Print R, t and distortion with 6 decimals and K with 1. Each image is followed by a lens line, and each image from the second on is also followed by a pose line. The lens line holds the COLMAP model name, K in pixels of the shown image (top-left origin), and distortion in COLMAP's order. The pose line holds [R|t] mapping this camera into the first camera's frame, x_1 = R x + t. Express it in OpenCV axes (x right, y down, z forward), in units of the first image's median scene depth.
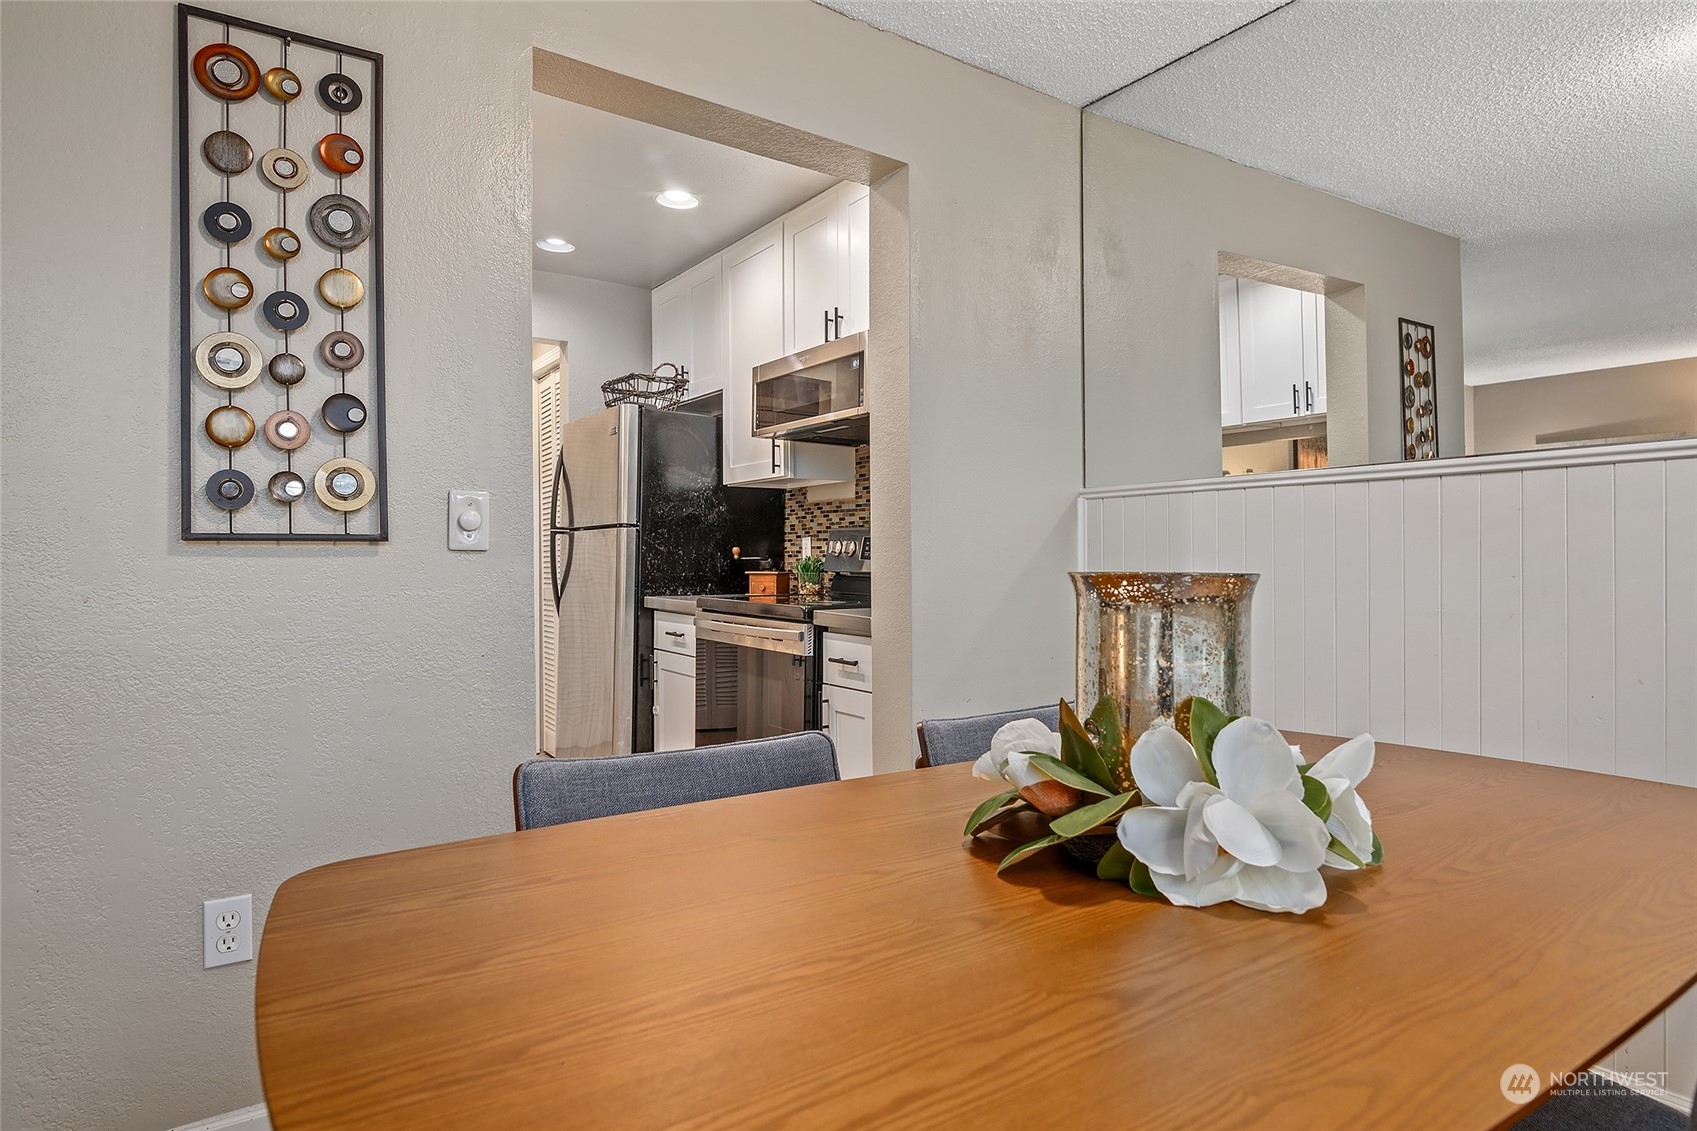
lens RADIAL K [[951.3, 0, 893.1], [0, 951.3, 561.5], [0, 0, 1]] dist [-0.001409, -0.006042]
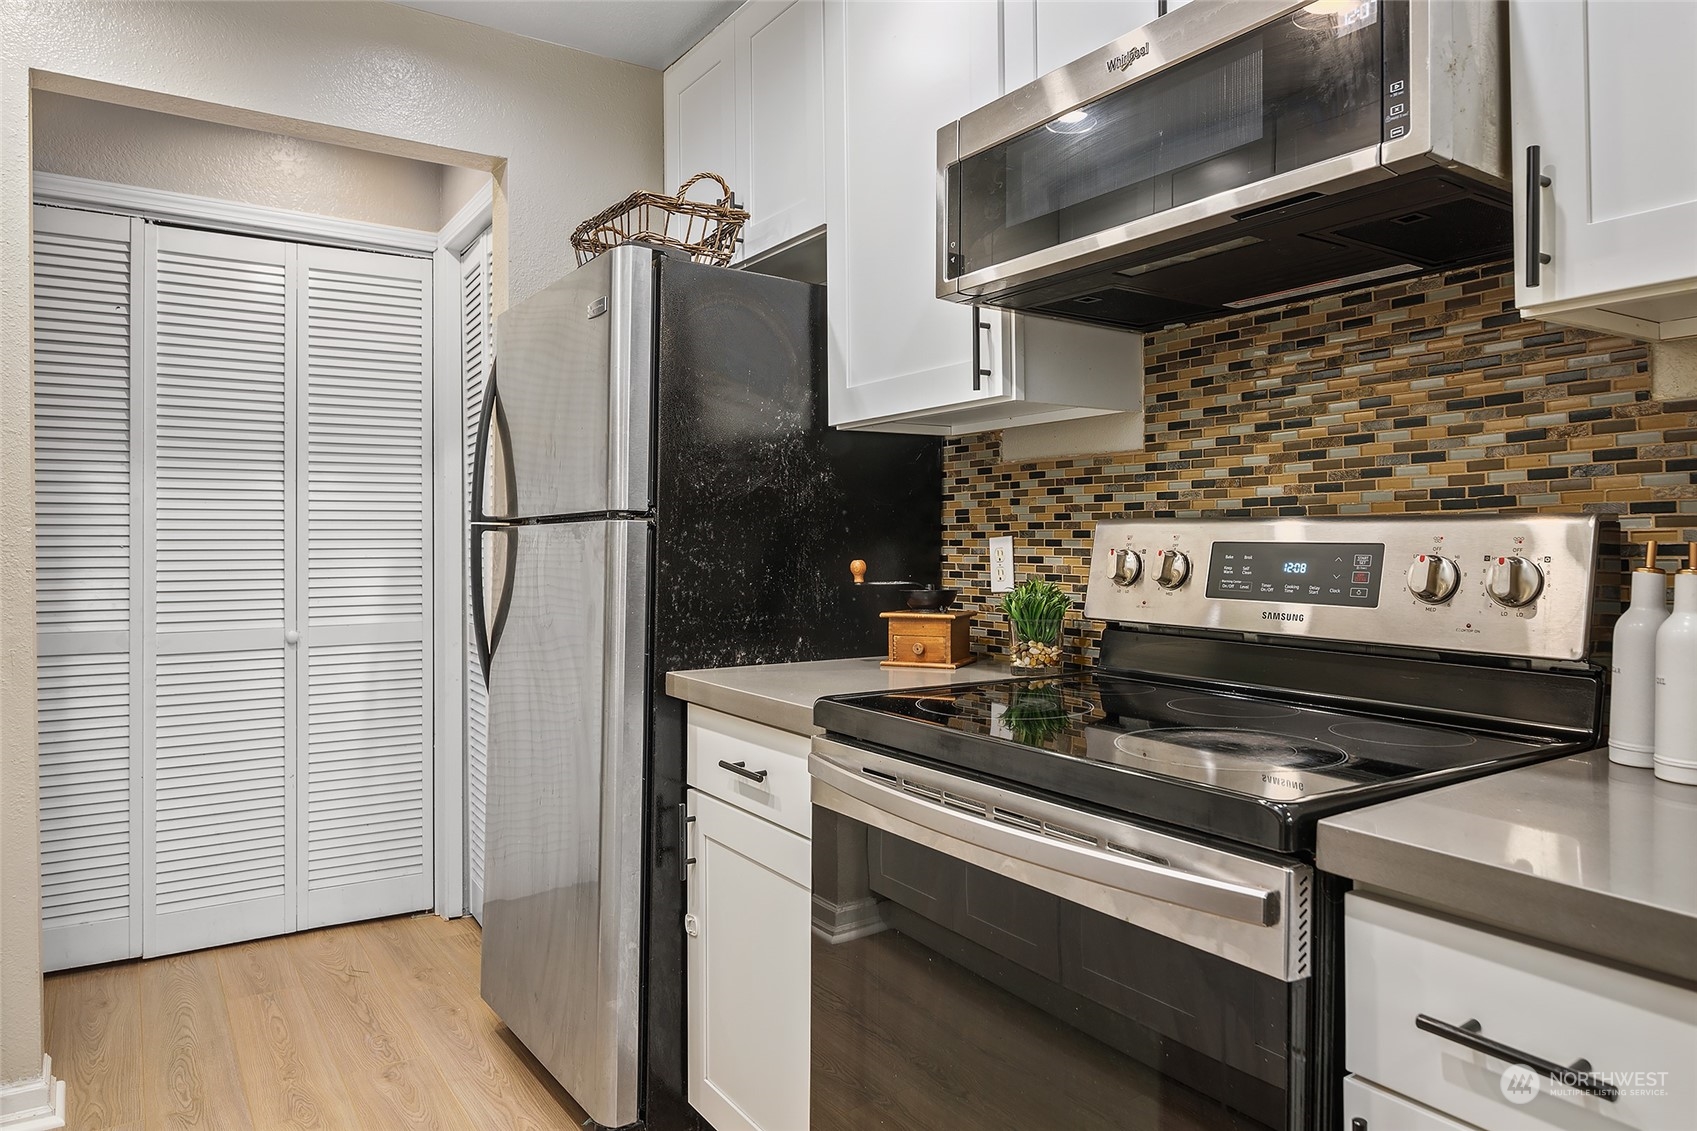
lens RADIAL K [[1104.4, 0, 841.1], [0, 1104.4, 537.6], [0, 0, 1]] dist [-0.005443, 0.006062]
pose [[0.998569, -0.003847, -0.053348, -0.148512], [0.003445, 0.999965, -0.007628, -0.022398], [0.053376, 0.007433, 0.998547, 0.474479]]
